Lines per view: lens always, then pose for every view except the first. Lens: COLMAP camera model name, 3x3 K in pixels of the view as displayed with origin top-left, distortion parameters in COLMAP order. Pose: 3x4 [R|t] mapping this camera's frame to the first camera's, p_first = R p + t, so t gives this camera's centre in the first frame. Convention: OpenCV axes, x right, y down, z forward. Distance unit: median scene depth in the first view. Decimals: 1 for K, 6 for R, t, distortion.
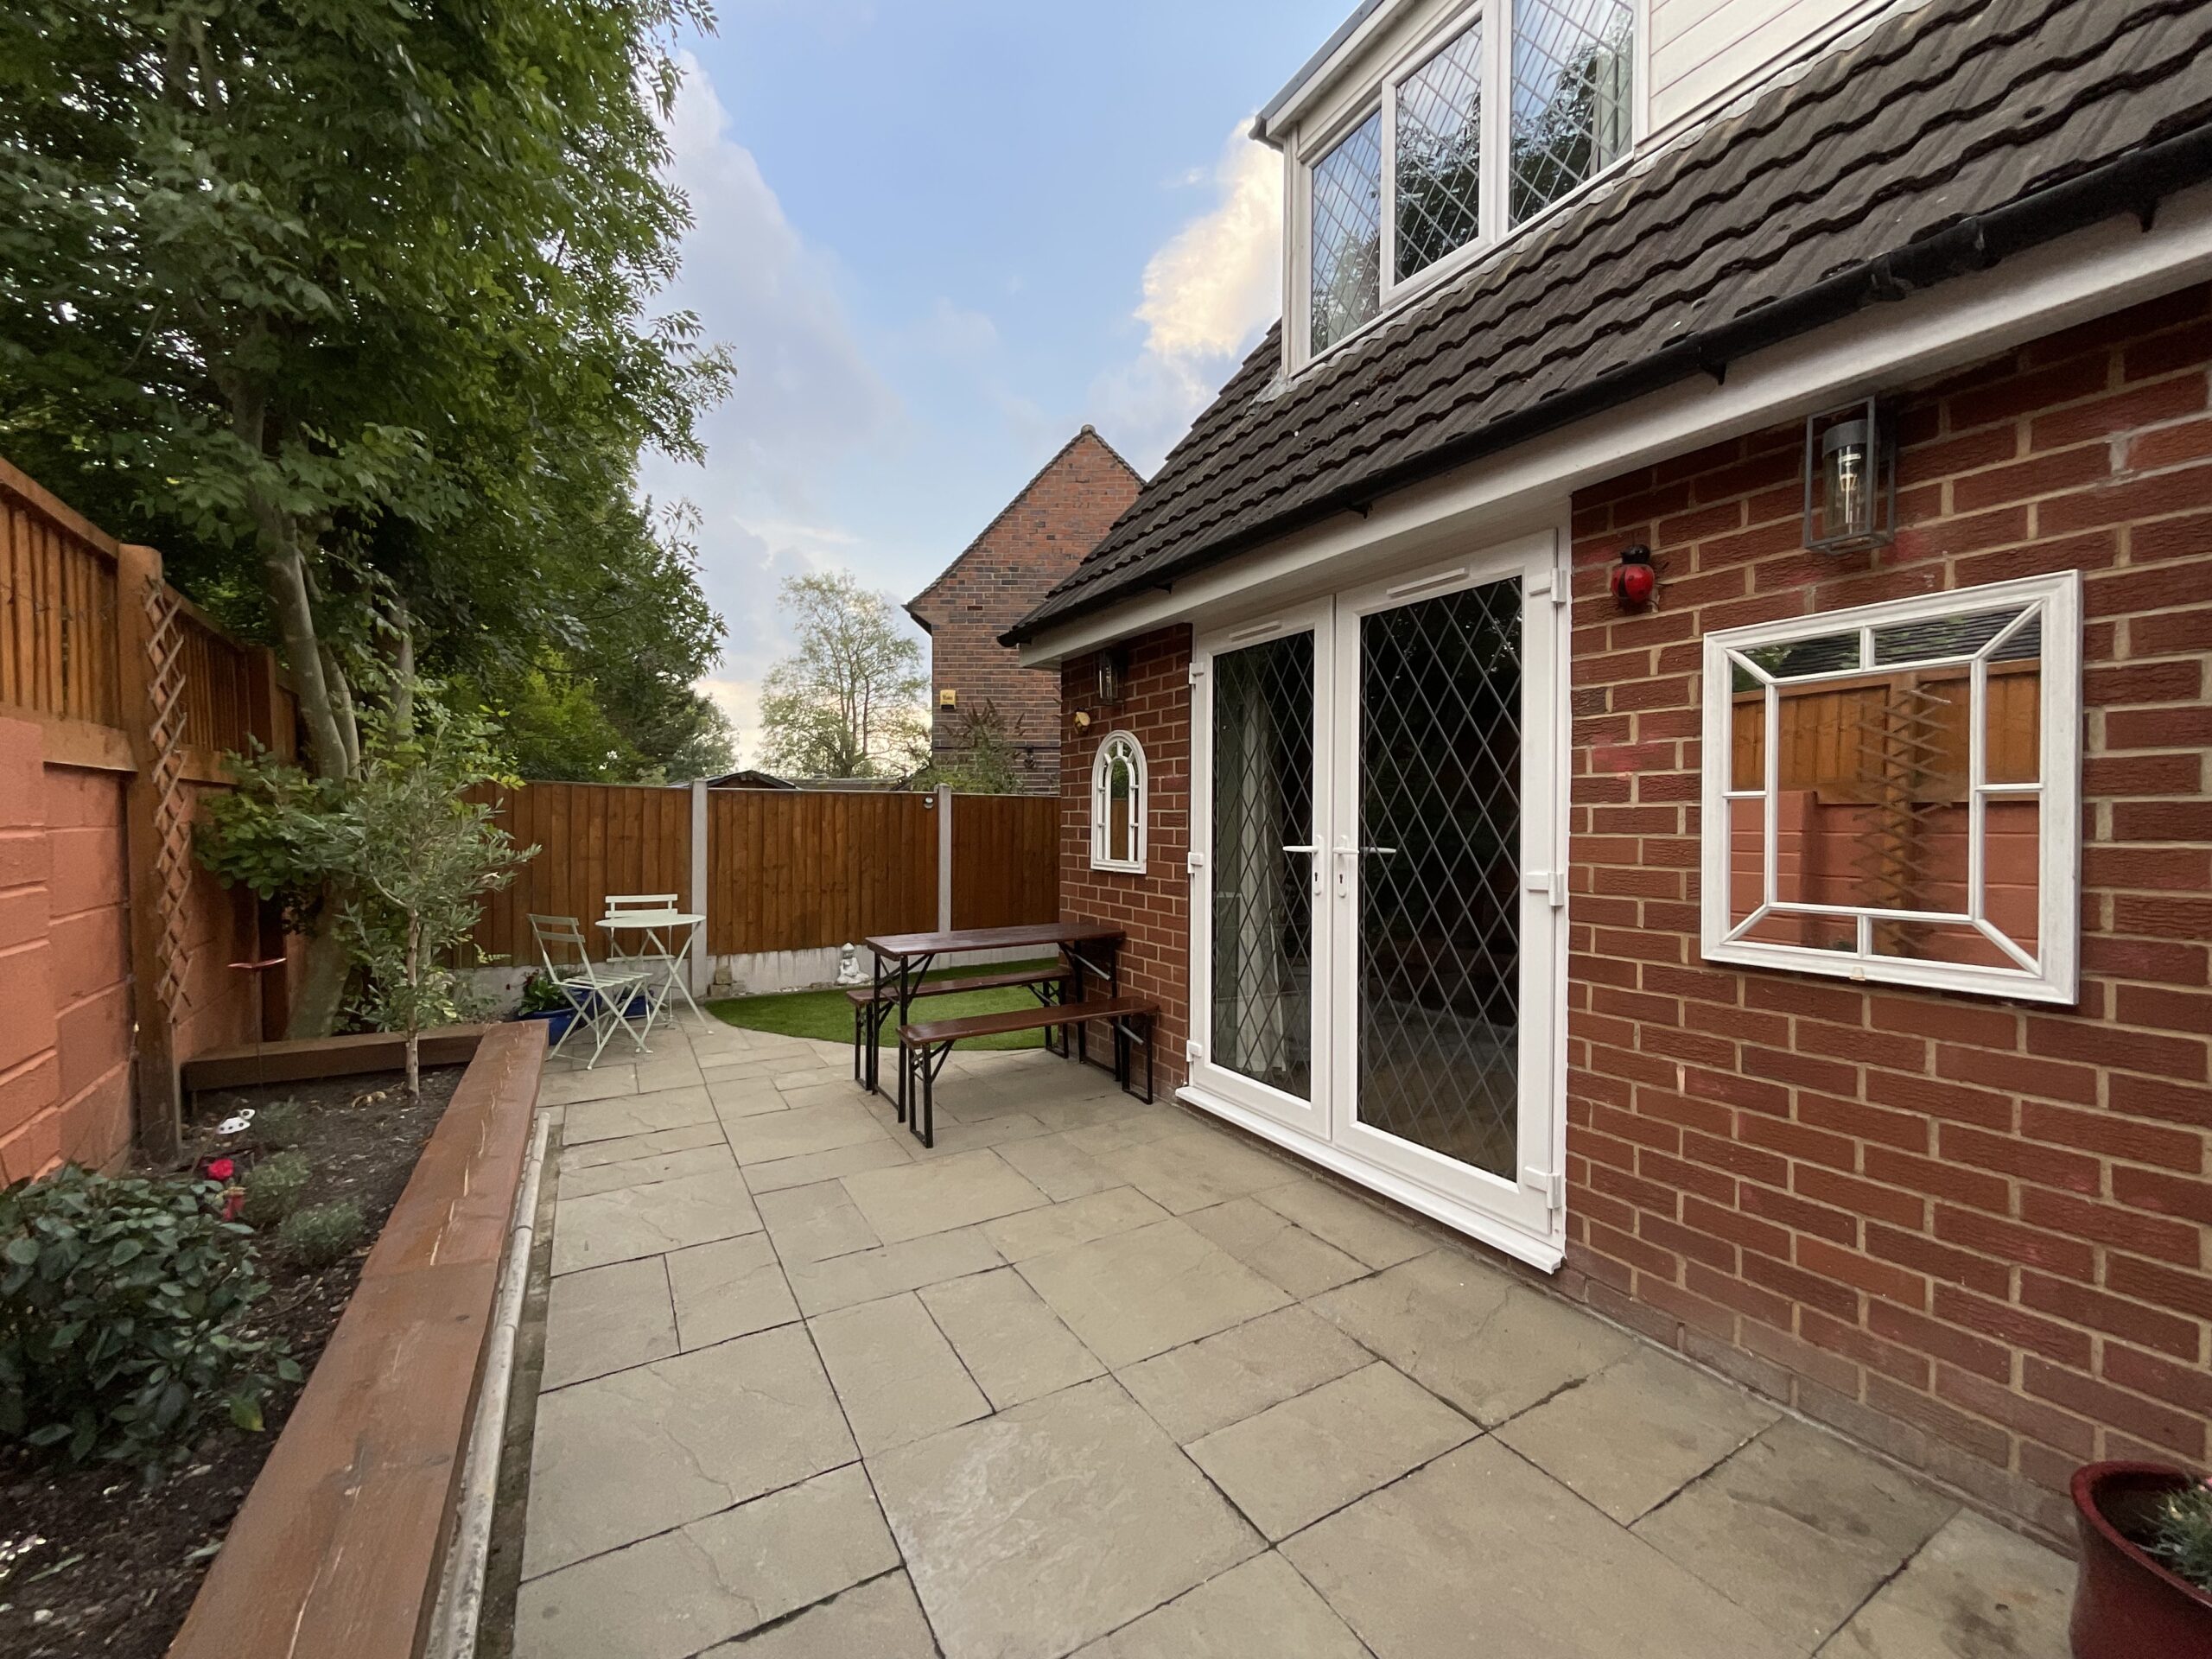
lens RADIAL K [[899.6, 0, 1099.7], [0, 899.6, 819.5], [0, 0, 1]] dist [-0.003389, 0.000023]
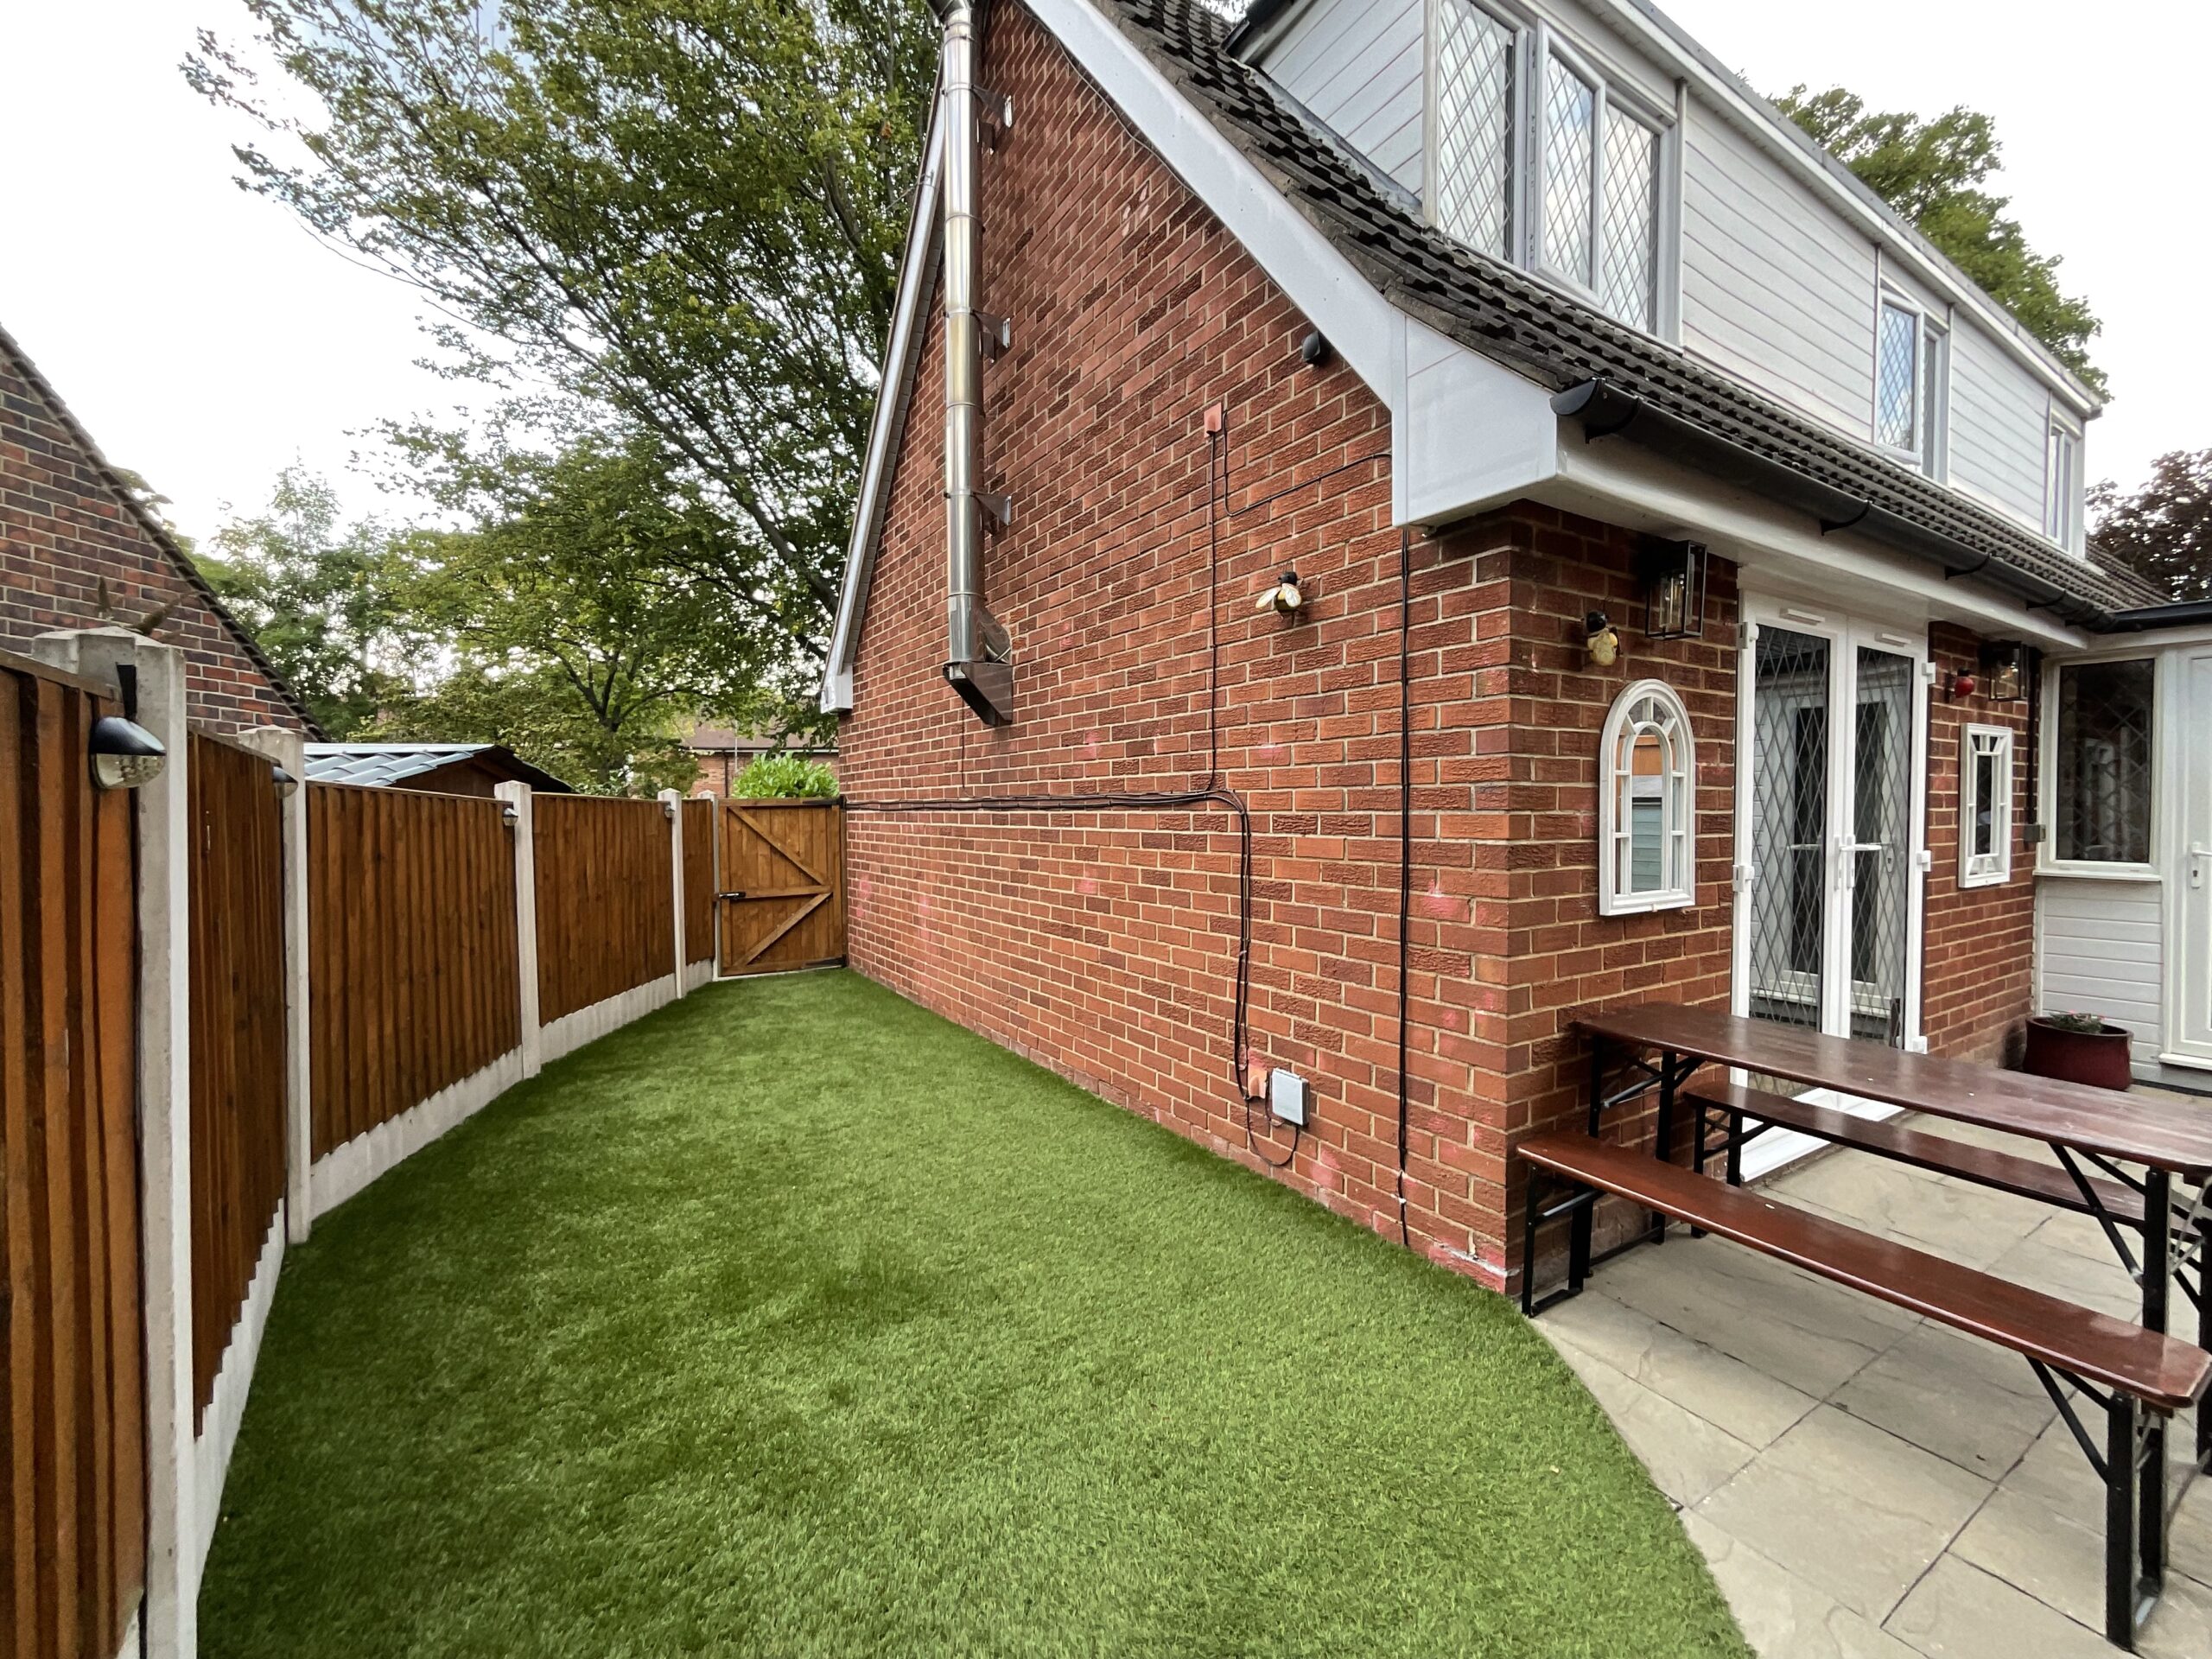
lens RADIAL K [[899.6, 0, 1110.4], [0, 899.6, 833.8], [0, 0, 1]] dist [-0.003389, 0.000023]
pose [[-0.043184, -0.030241, 0.998609, -0.828906], [0.002825, 0.999534, 0.030391, -0.020461], [-0.999063, 0.004133, -0.043078, 2.013796]]
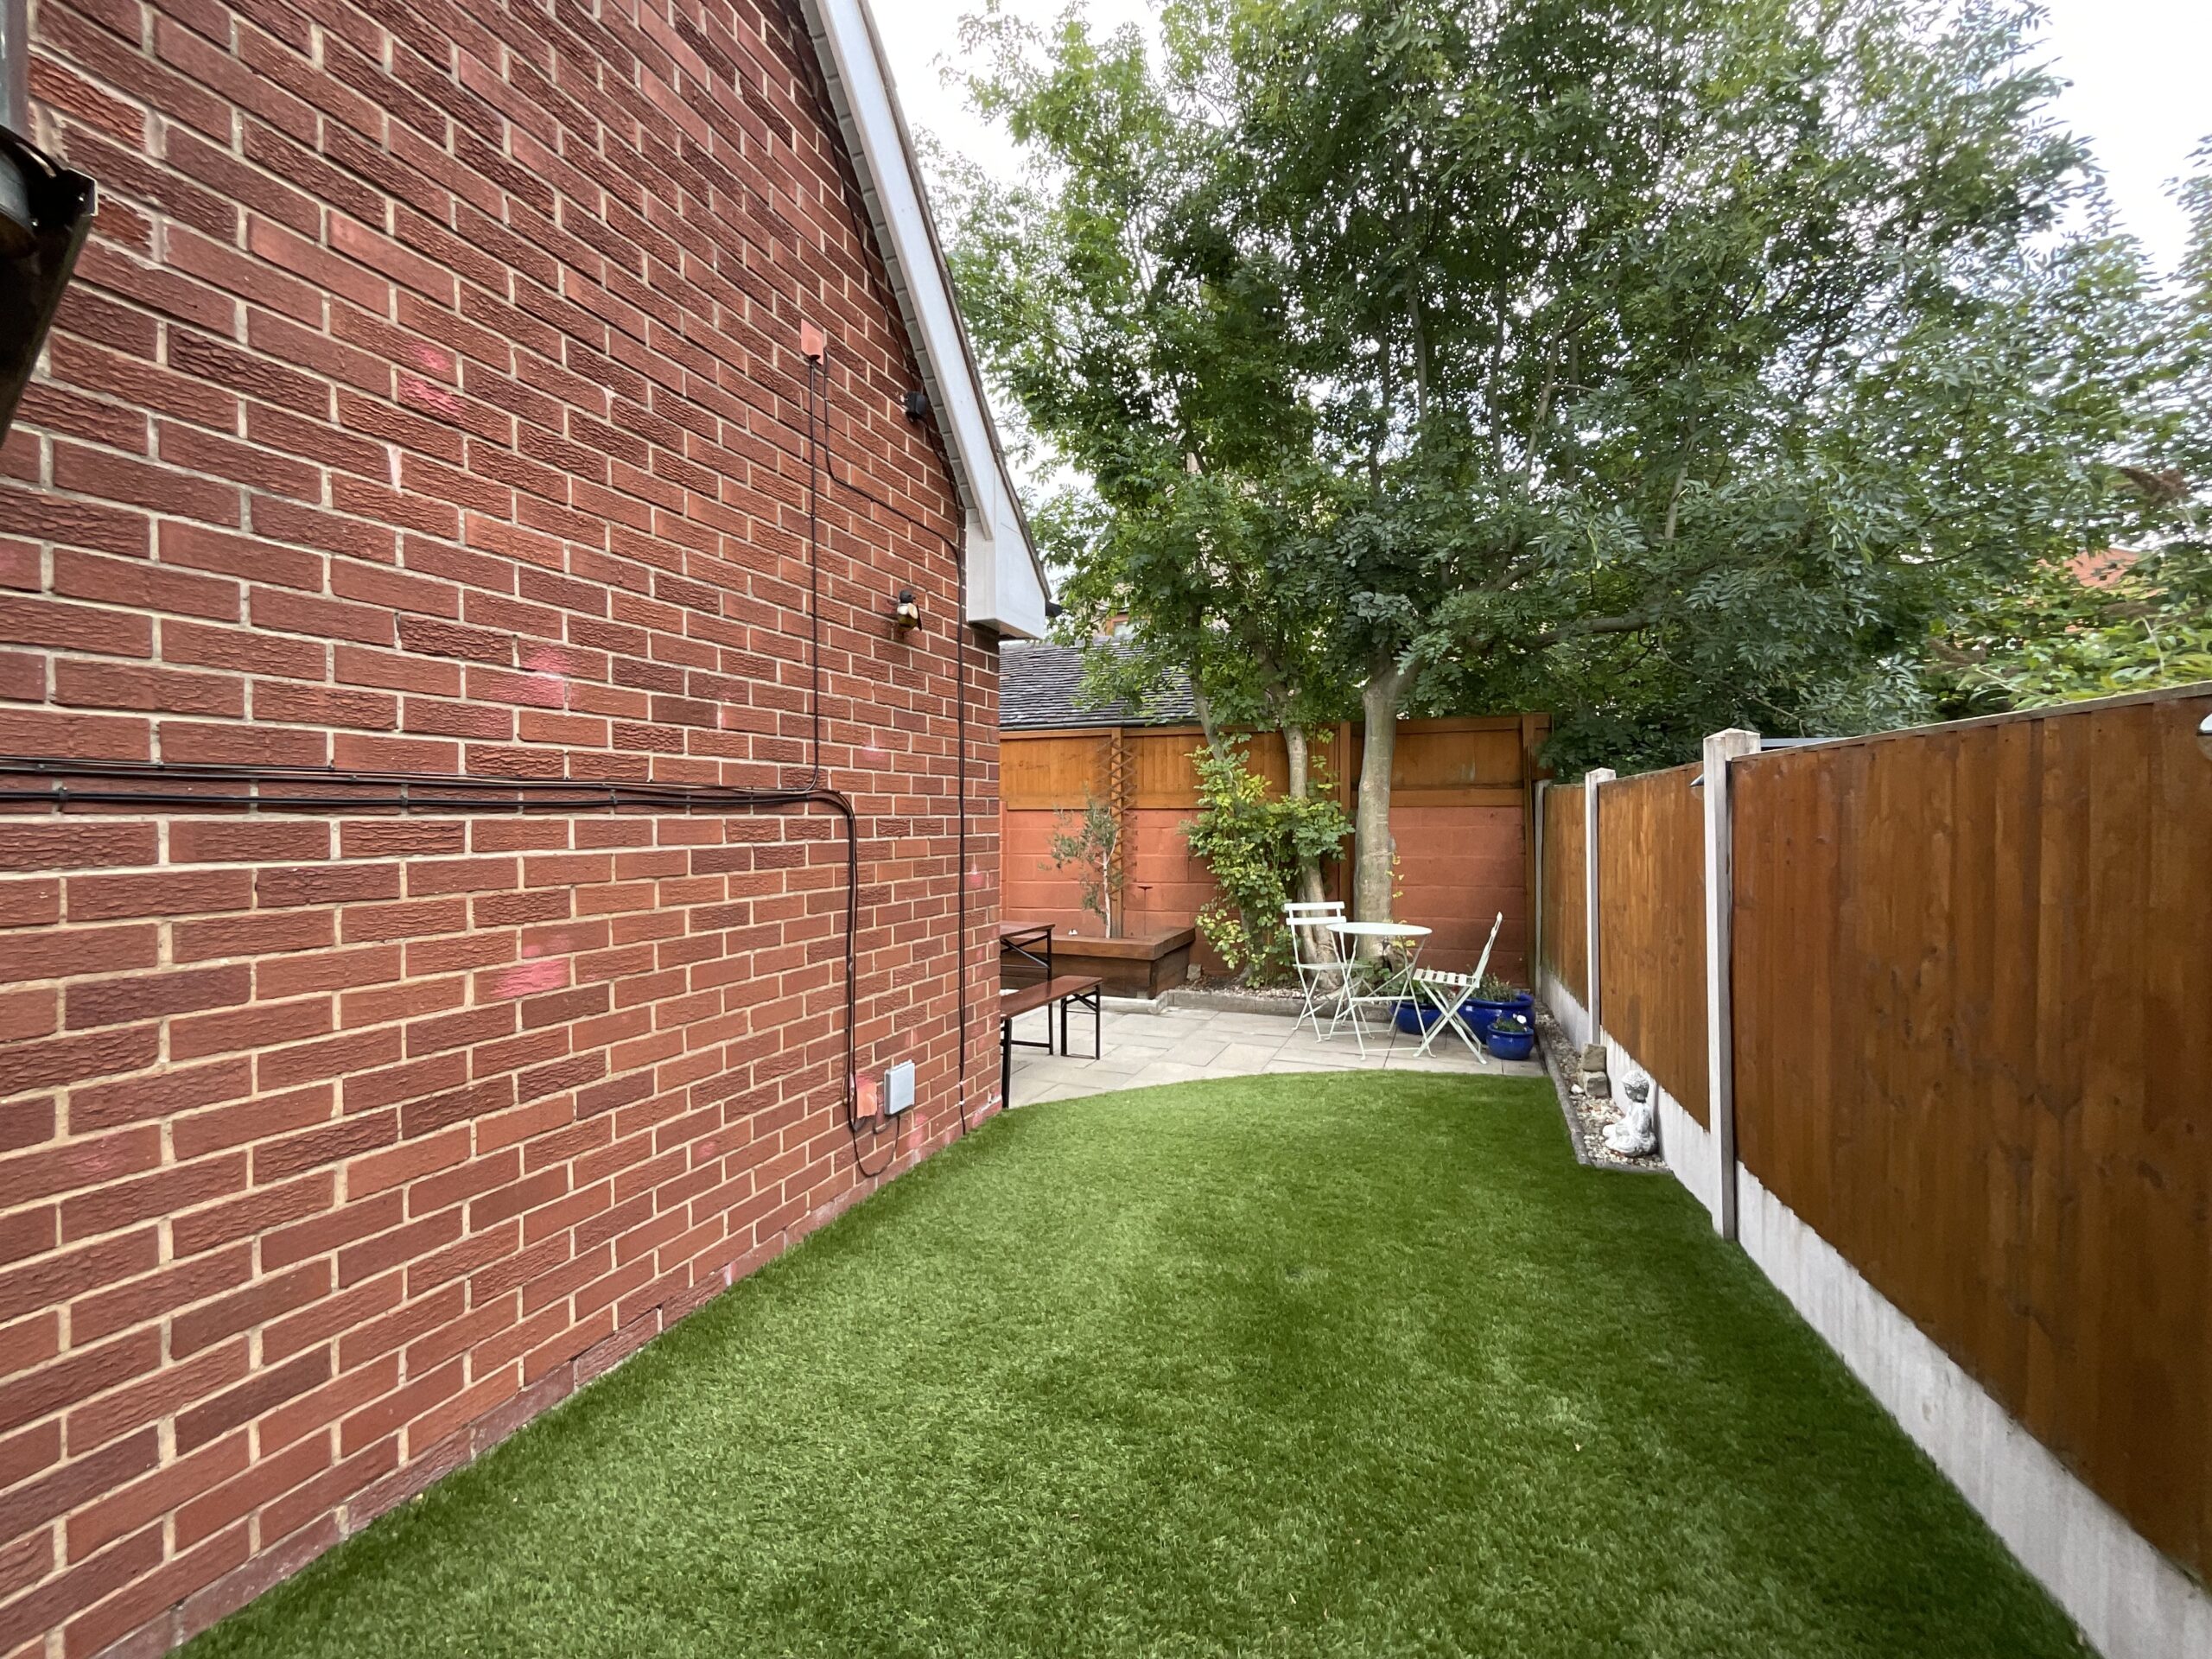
lens RADIAL K [[899.6, 0, 1110.1], [0, 899.6, 827.1], [0, 0, 1]] dist [-0.003389, 0.000023]
pose [[-0.776344, 0.006258, -0.630279, 0.612951], [0.000141, 0.999952, 0.009754, -0.011061], [0.630310, 0.007483, -0.776308, 2.734742]]
